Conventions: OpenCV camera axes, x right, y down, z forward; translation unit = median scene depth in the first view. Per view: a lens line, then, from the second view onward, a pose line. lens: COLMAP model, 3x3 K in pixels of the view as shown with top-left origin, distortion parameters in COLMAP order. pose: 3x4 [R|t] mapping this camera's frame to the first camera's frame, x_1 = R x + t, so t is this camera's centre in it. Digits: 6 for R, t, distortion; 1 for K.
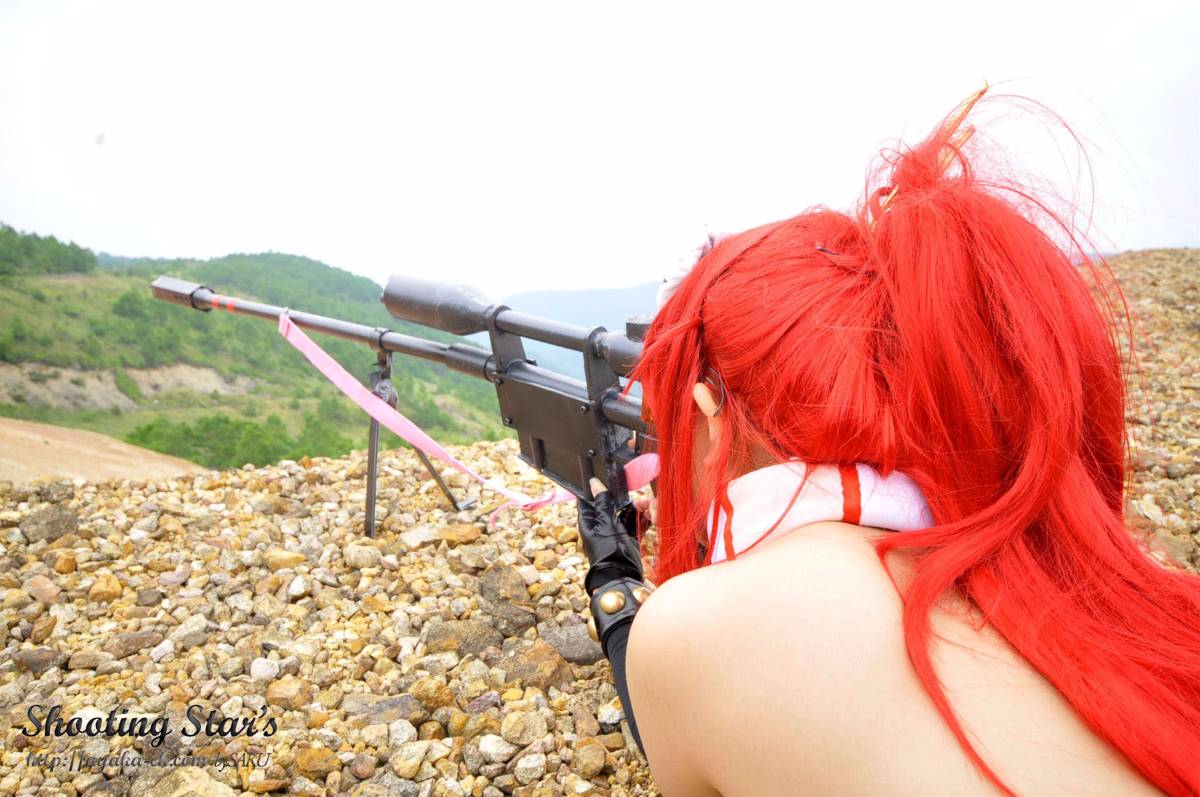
lens RADIAL K [[894.4, 0, 600.0], [0, 894.4, 398.5], [0, 0, 1]] dist [0.030535, -0.000363]
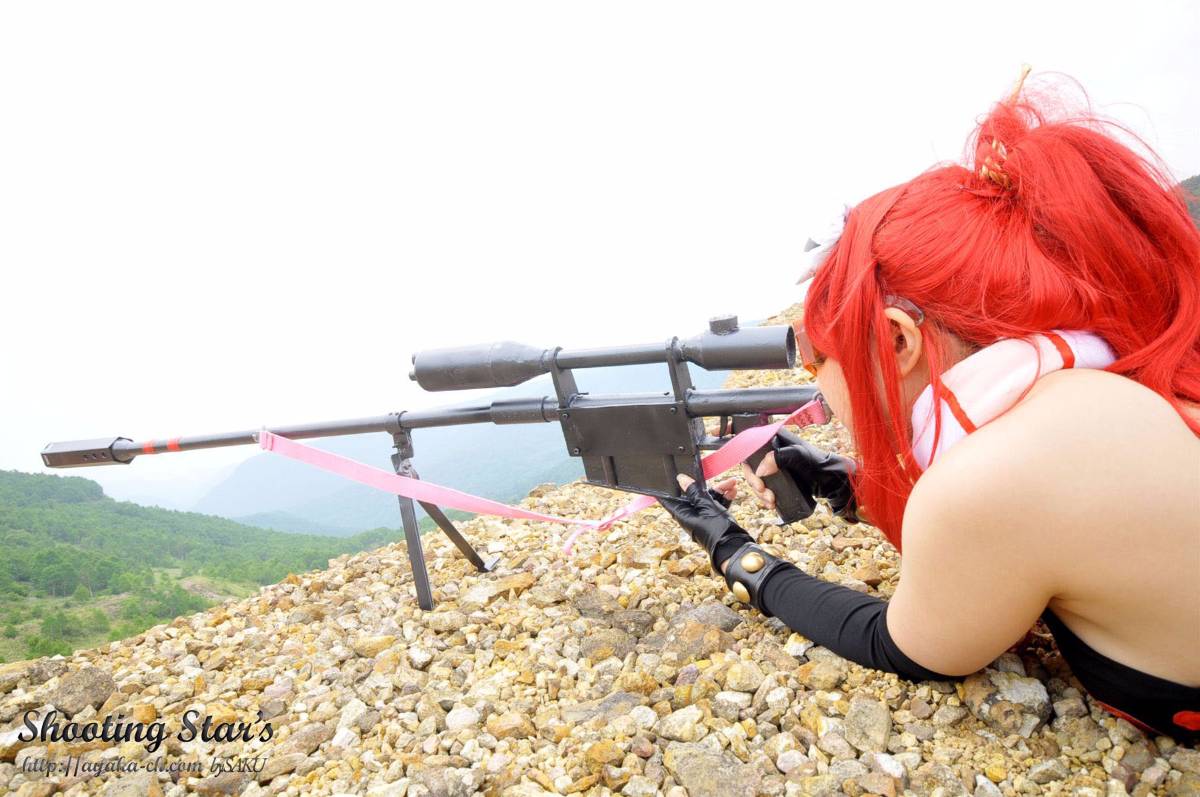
lens RADIAL K [[827.0, 0, 600.0], [0, 827.0, 398.5], [0, 0, 1]] dist [0.023290, 0.004238]
pose [[0.931024, -0.197136, 0.307136, -0.403174], [0.236314, 0.966953, -0.095699, 0.072143], [-0.278120, 0.161678, 0.946842, 0.018286]]
